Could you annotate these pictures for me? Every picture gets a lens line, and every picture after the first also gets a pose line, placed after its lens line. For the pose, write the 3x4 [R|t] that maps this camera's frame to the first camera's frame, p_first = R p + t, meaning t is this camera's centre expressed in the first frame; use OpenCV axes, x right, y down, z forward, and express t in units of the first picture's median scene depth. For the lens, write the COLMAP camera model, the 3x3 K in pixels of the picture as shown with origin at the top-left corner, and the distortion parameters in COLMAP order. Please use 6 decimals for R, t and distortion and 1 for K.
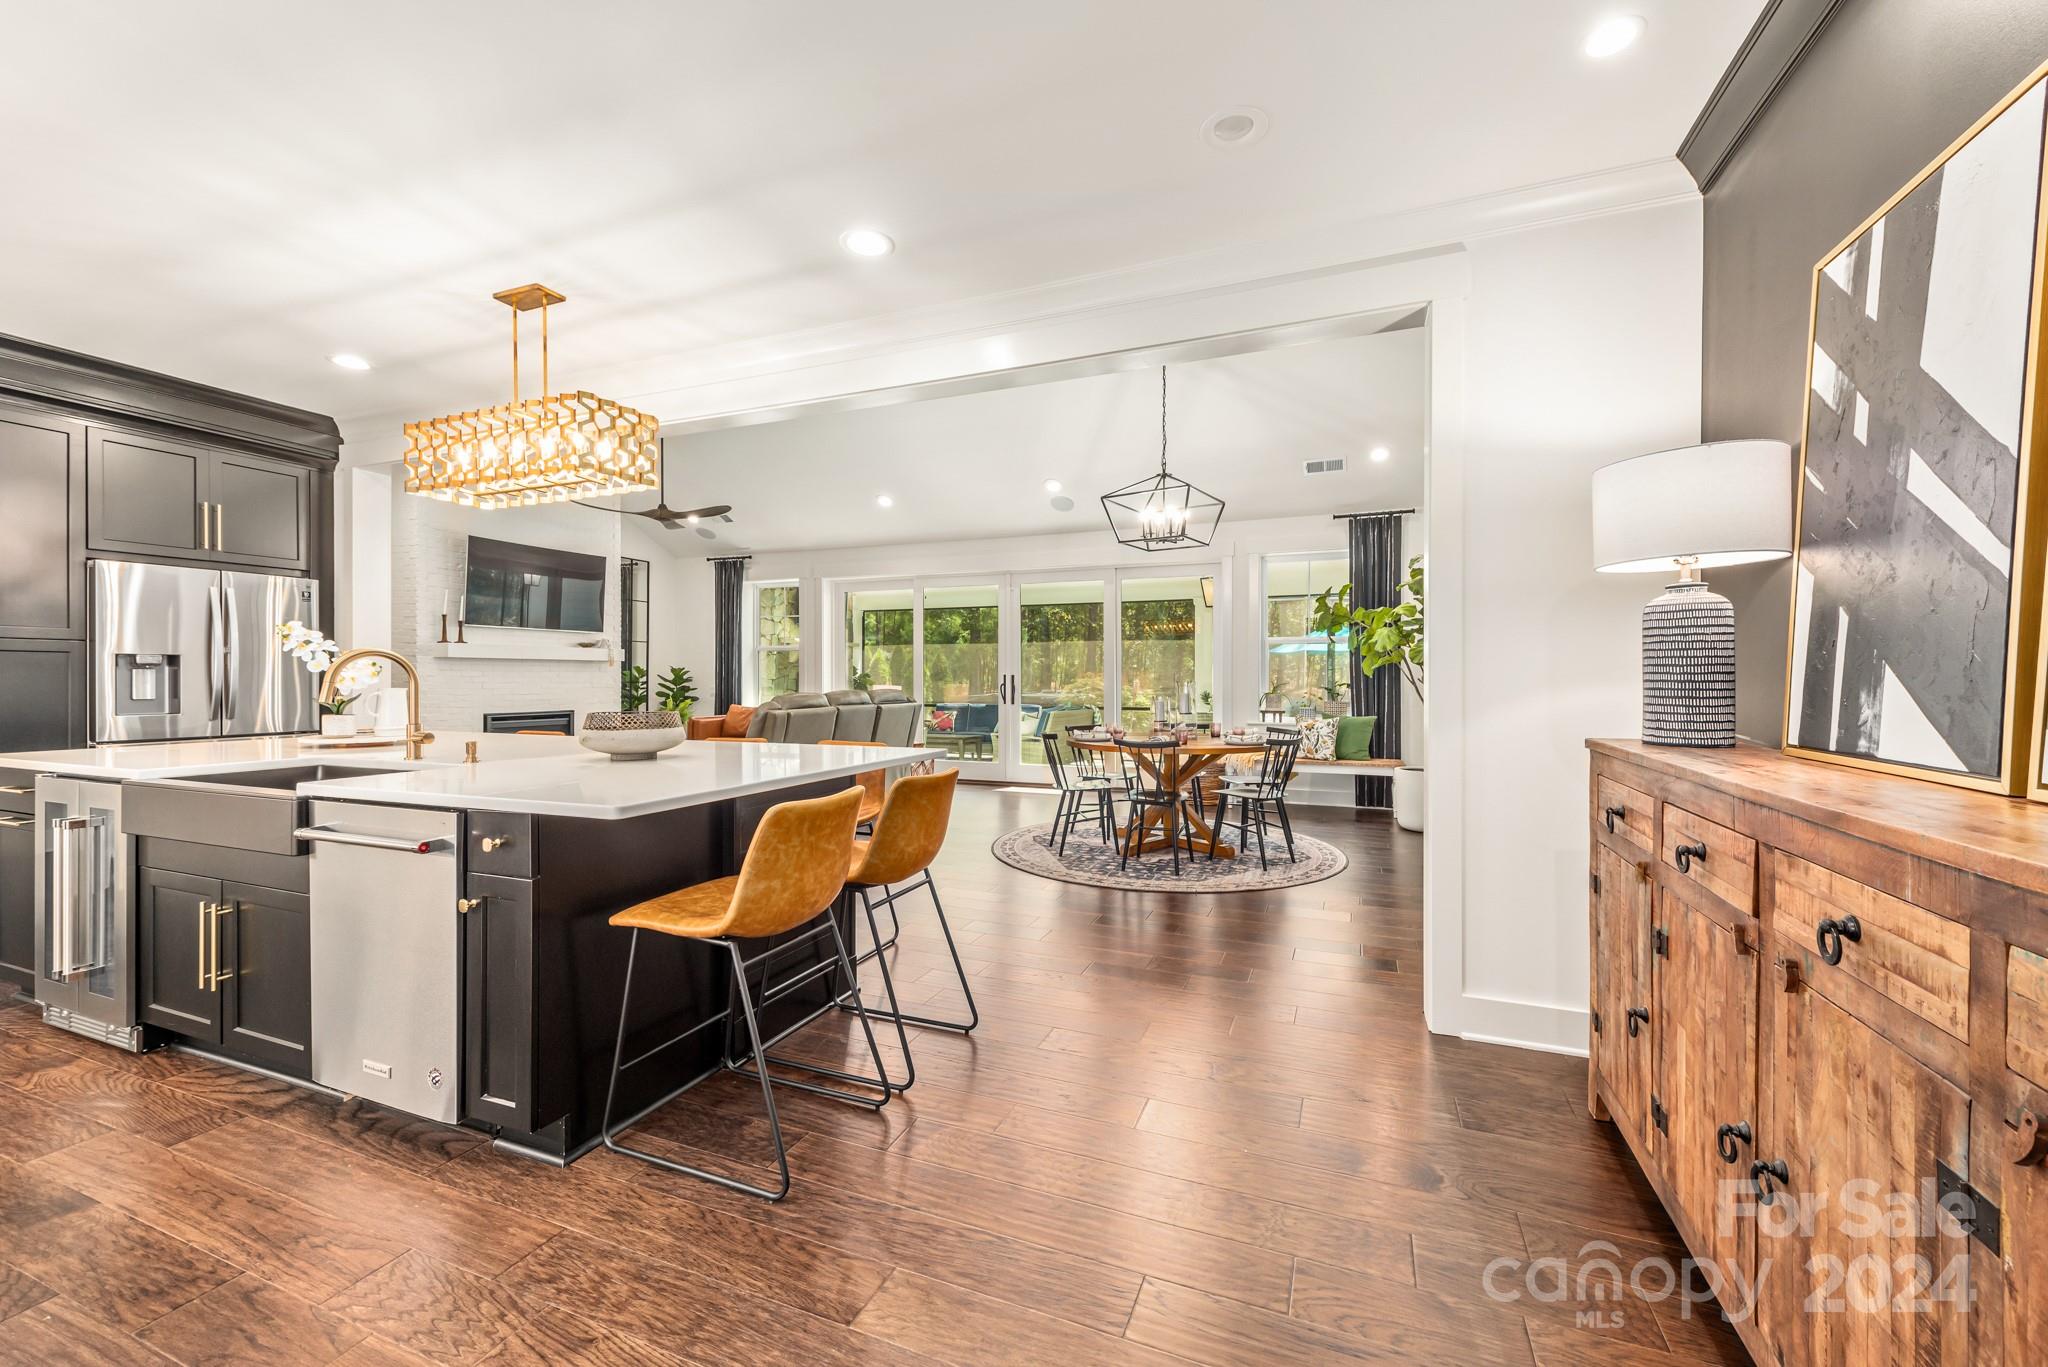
lens RADIAL K [[802.8, 0, 1031.1], [0, 802.8, 686.2], [0, 0, 1]] dist [0.016044, 0.000223]
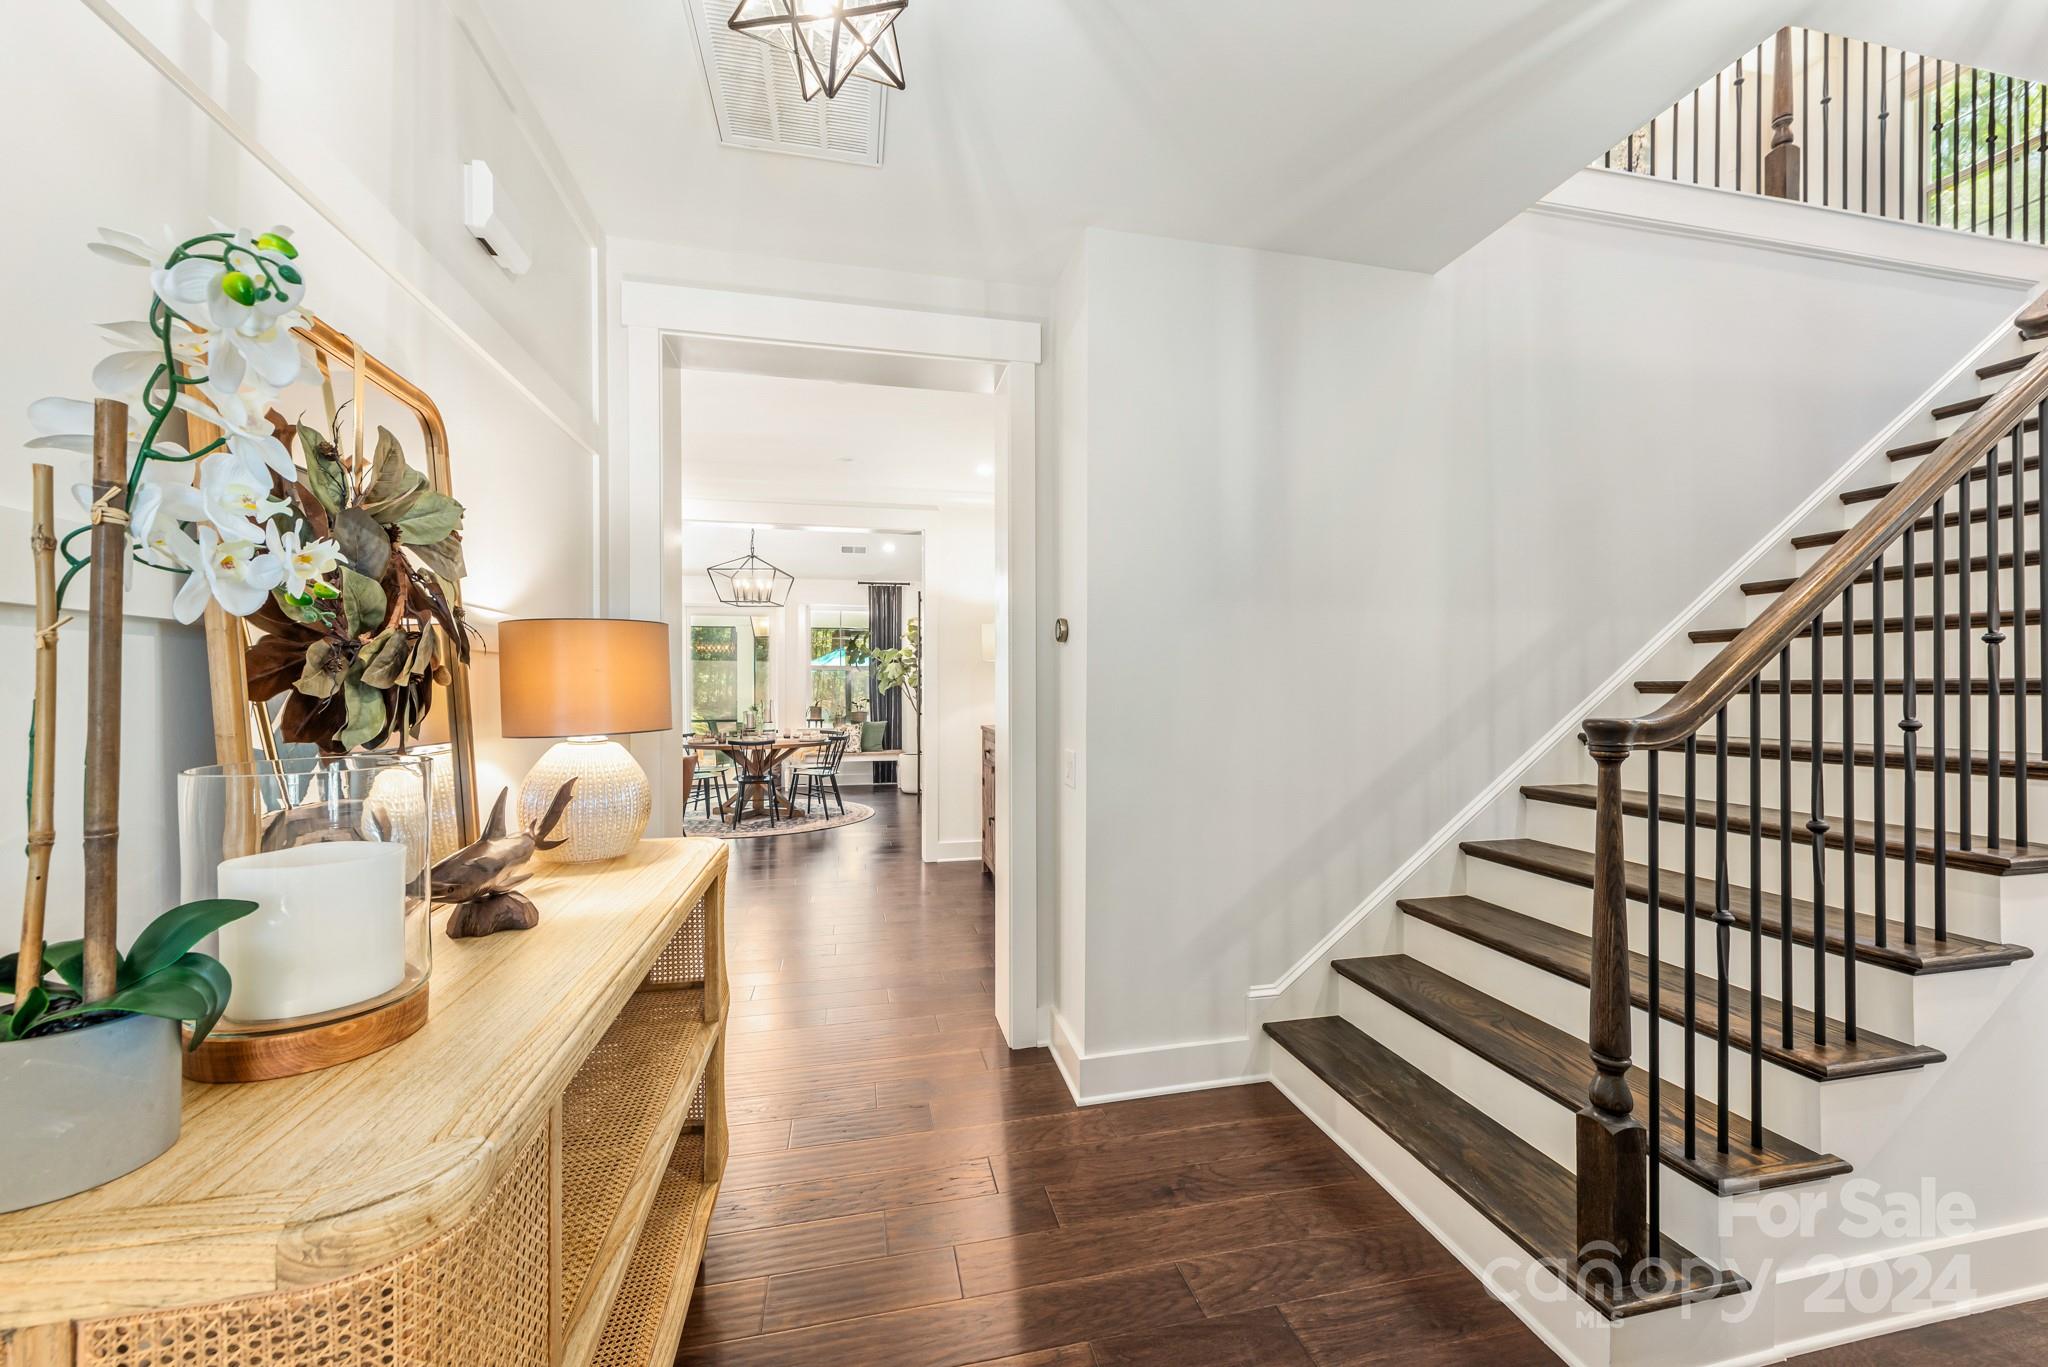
lens RADIAL K [[802.8, 0, 1033.8], [0, 802.8, 689.0], [0, 0, 1]] dist [0.016044, 0.000223]
pose [[0.819567, 0.000957, 0.572982, -0.202158], [0.001809, 0.999989, -0.004257, -0.015728], [-0.572980, 0.004525, 0.819557, -0.377390]]
